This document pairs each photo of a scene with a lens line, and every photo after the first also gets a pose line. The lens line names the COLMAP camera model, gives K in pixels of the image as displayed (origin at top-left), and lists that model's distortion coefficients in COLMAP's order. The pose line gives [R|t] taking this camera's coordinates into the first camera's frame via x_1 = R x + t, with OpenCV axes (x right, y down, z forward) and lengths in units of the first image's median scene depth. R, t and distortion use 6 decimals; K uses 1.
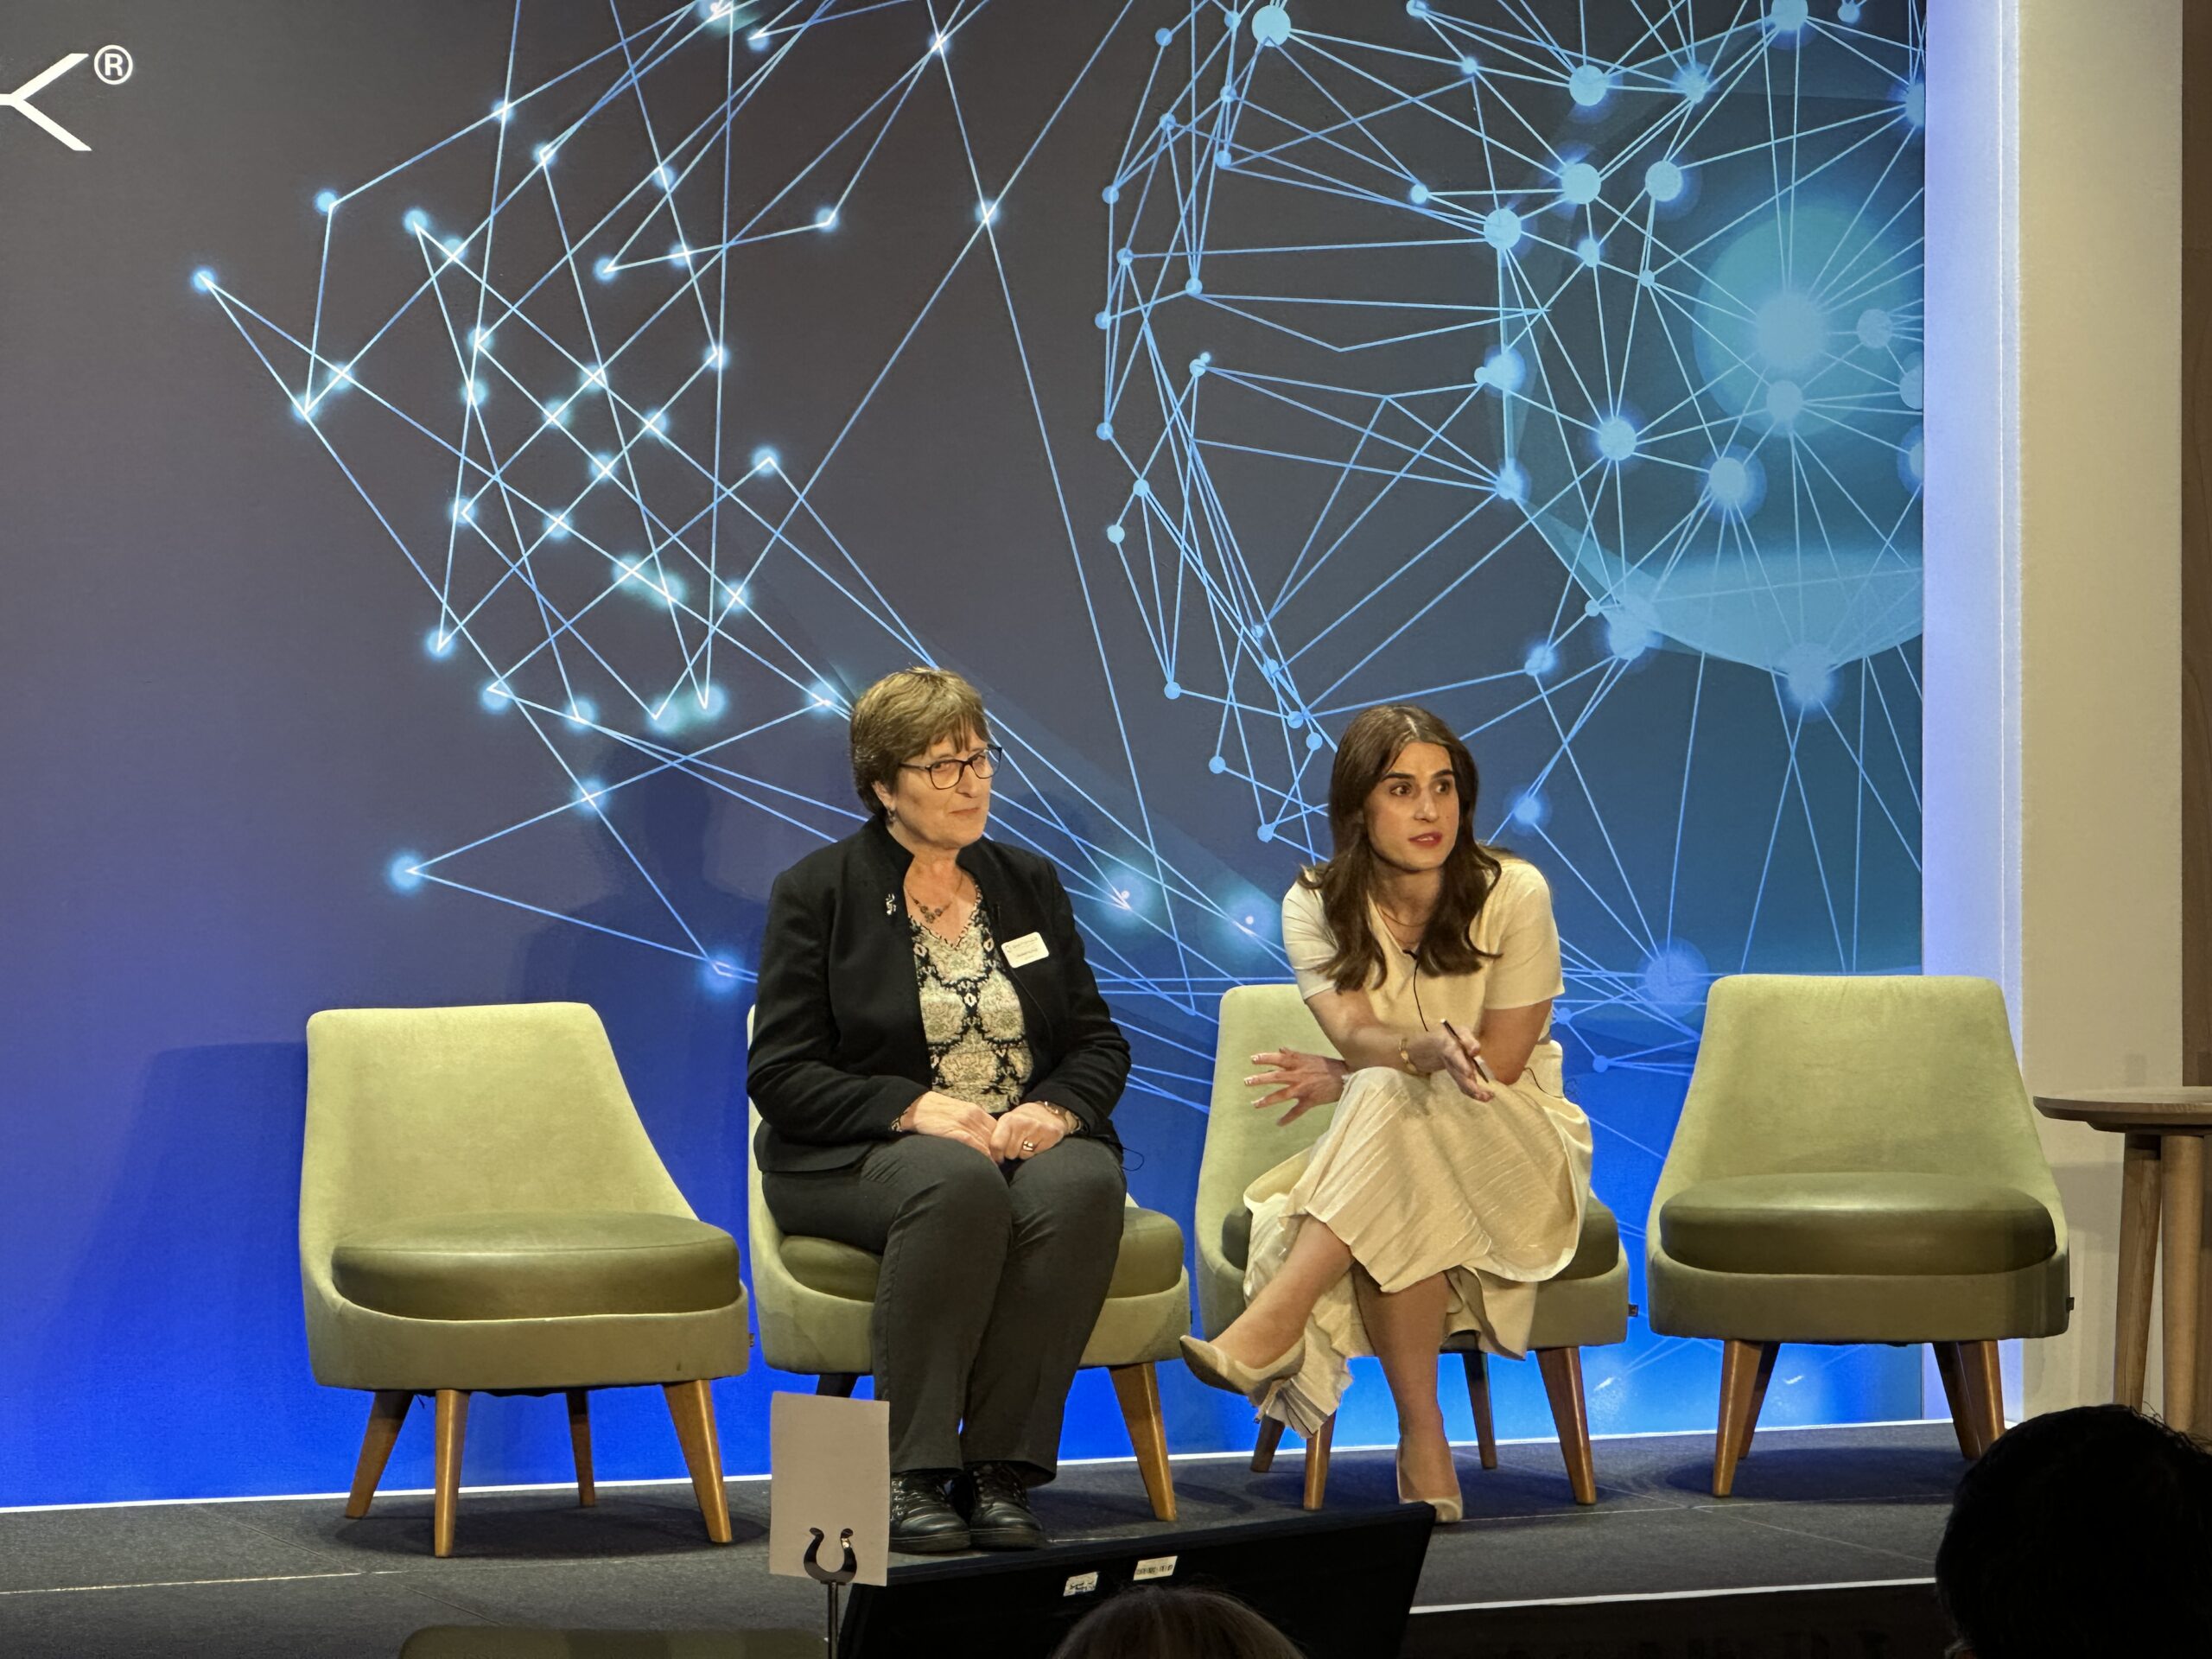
lens RADIAL K [[8136.4, 0, 1110.3], [0, 8136.4, 835.3], [0, 0, 1]] dist [-0.433486, 0.000000]
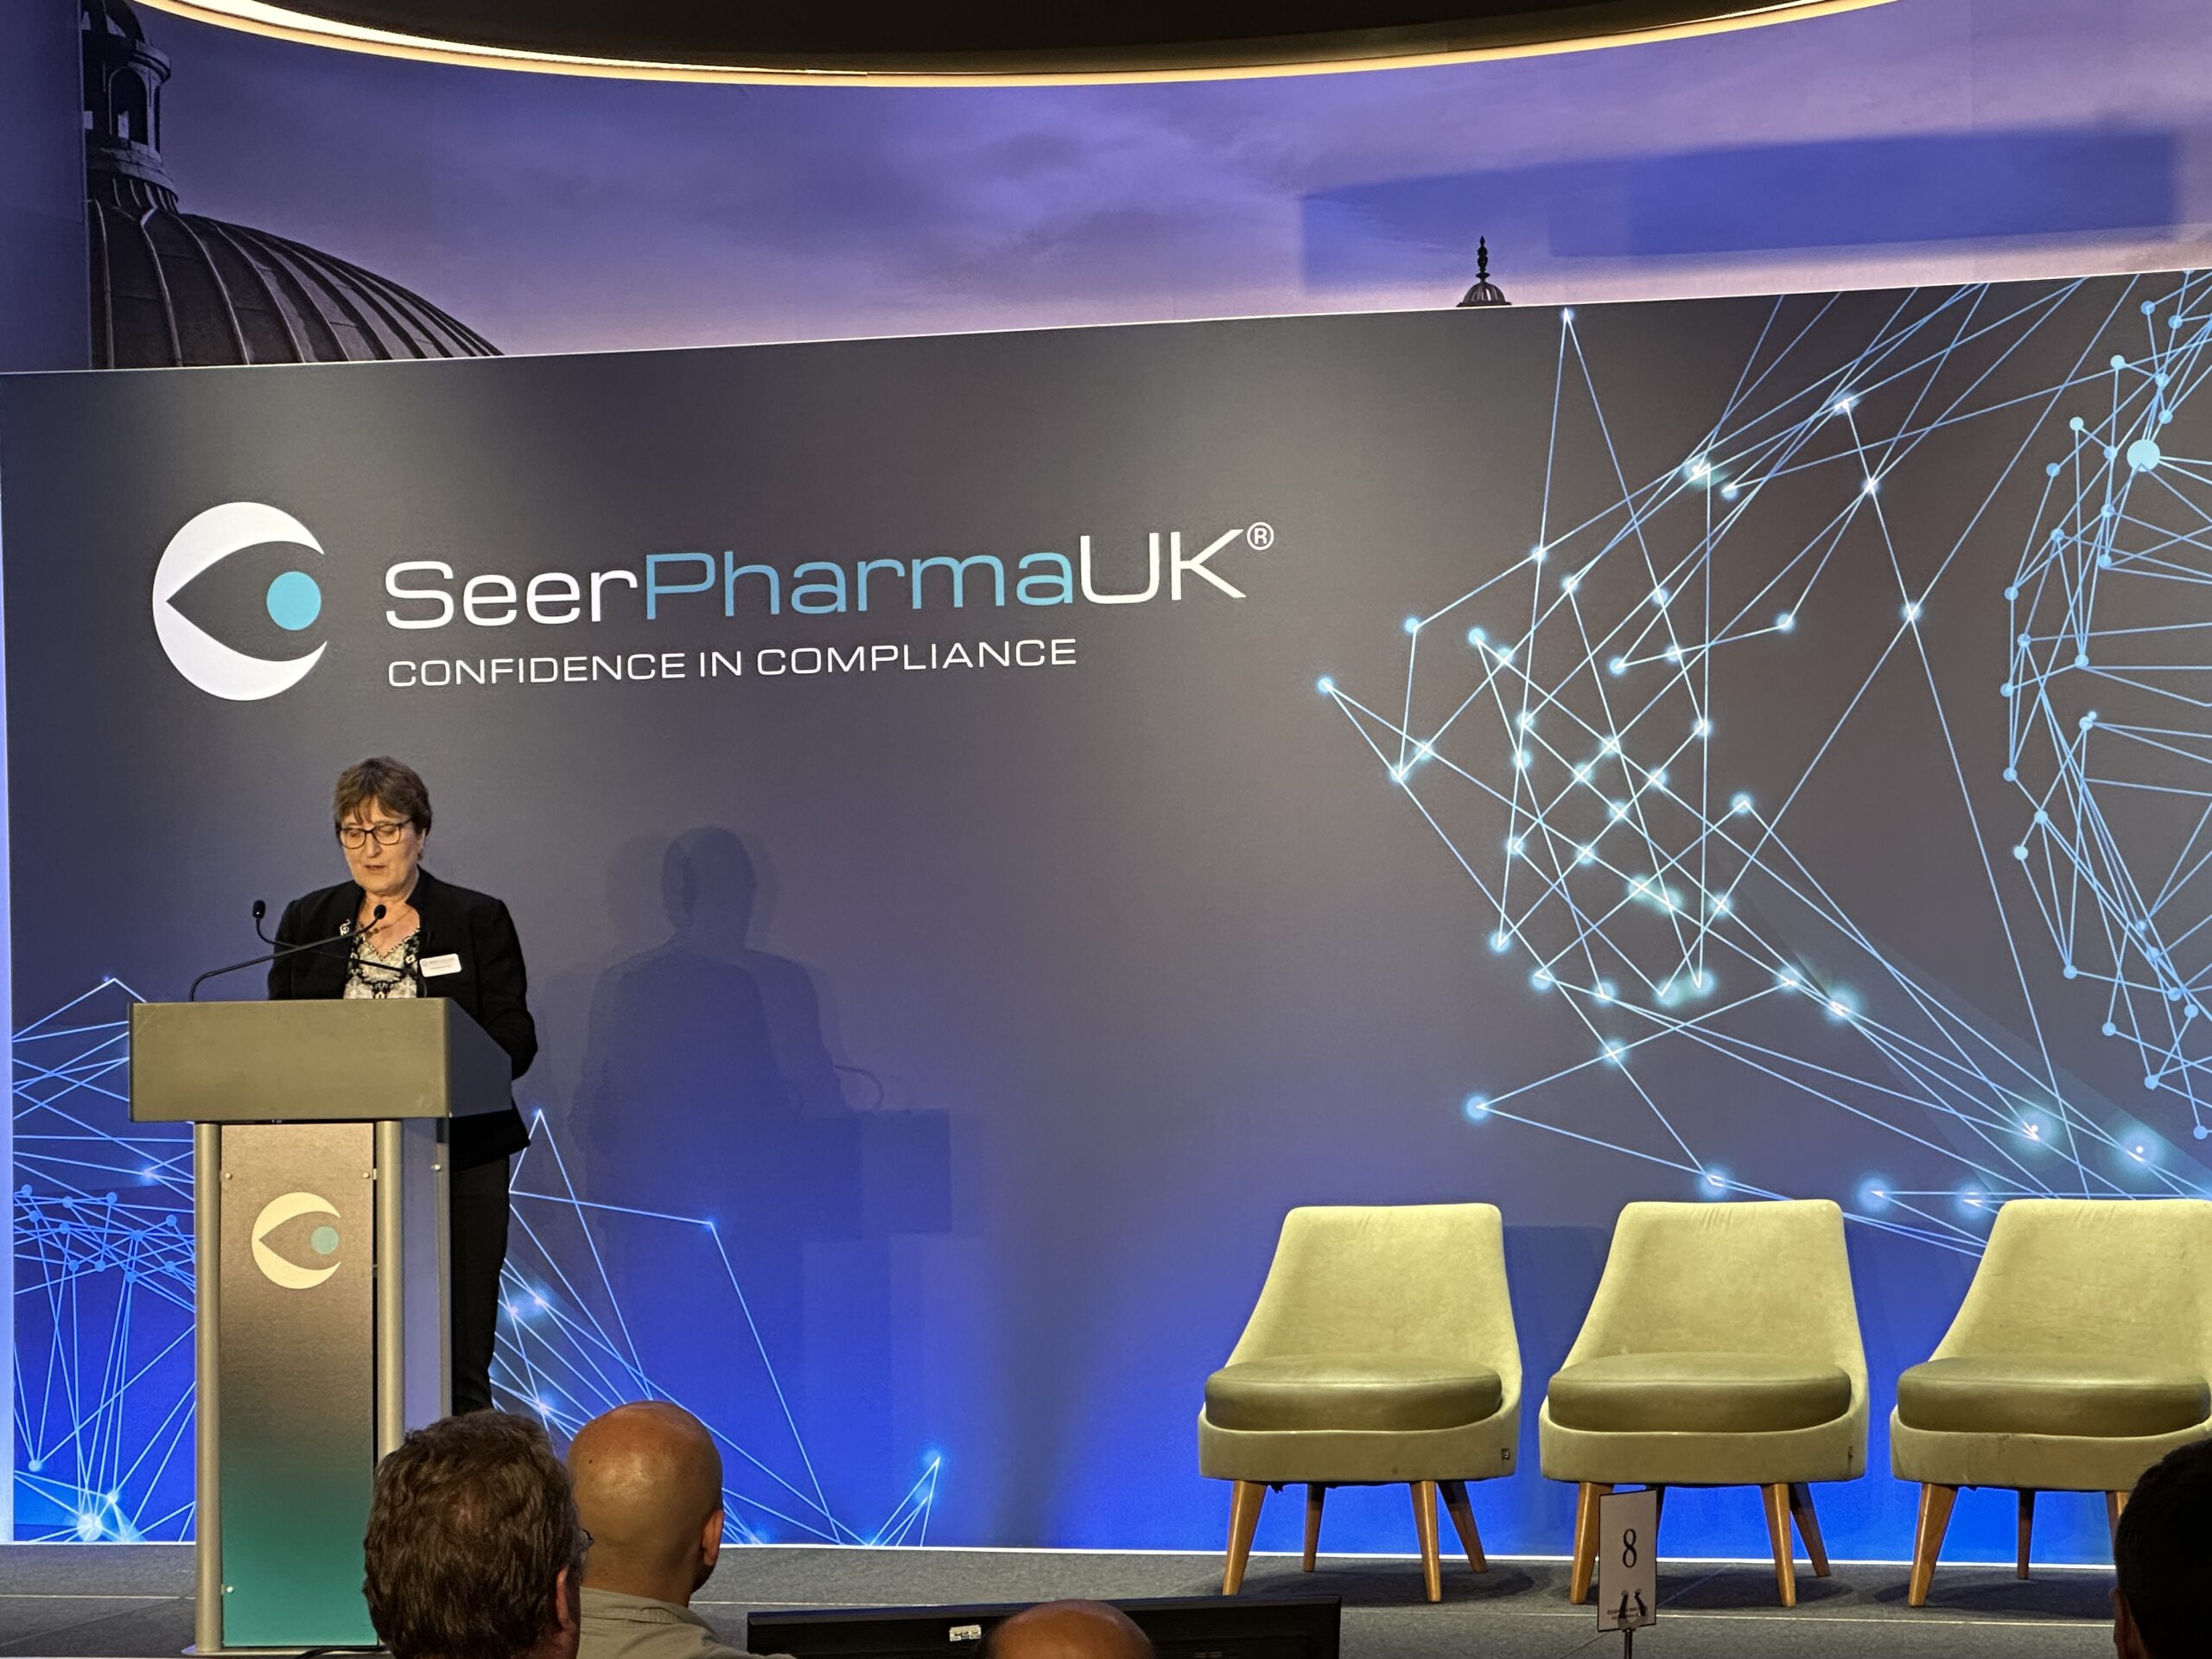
lens RADIAL K [[6052.8, 0, 1105.4], [0, 6052.8, 799.3], [0, 0, 1]] dist [0.117259, 0.000000]
pose [[0.789159, -0.021642, -0.613808, 0.484730], [-0.002005, 0.999283, -0.037812, -0.008432], [0.614186, 0.031071, 0.788549, 0.138800]]
